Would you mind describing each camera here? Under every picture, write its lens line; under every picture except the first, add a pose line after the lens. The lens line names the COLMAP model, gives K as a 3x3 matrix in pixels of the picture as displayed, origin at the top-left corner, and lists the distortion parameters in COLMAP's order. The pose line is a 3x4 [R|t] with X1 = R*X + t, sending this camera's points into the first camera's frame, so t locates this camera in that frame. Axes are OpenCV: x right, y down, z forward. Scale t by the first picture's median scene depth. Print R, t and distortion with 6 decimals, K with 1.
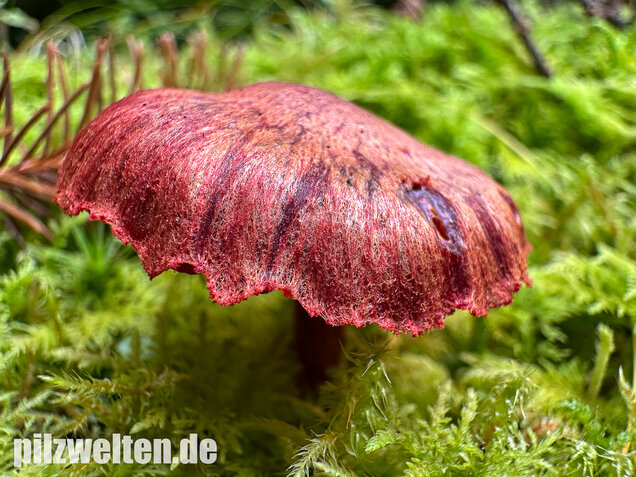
lens RADIAL K [[473.9, 0, 318.0], [0, 473.9, 238.5], [0, 0, 1]] dist [-0.002174, -0.027609]
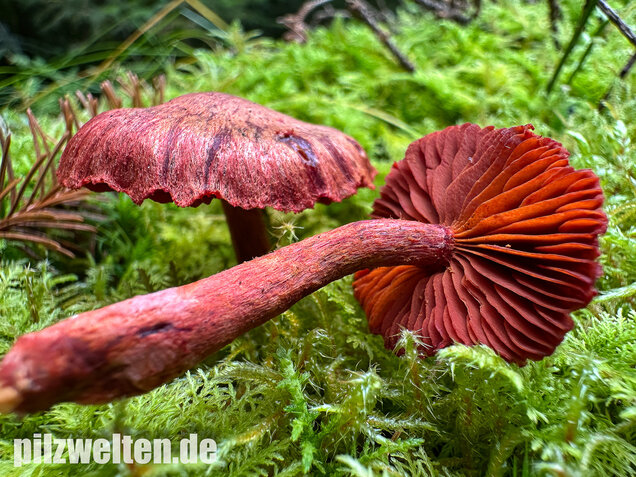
lens RADIAL K [[473.9, 0, 318.0], [0, 473.9, 238.5], [0, 0, 1]] dist [-0.002174, -0.027609]
pose [[0.974581, -0.191184, 0.116791, 0.050771], [0.197520, 0.979255, -0.045220, 0.350108], [-0.105723, 0.067140, 0.992126, -0.661924]]
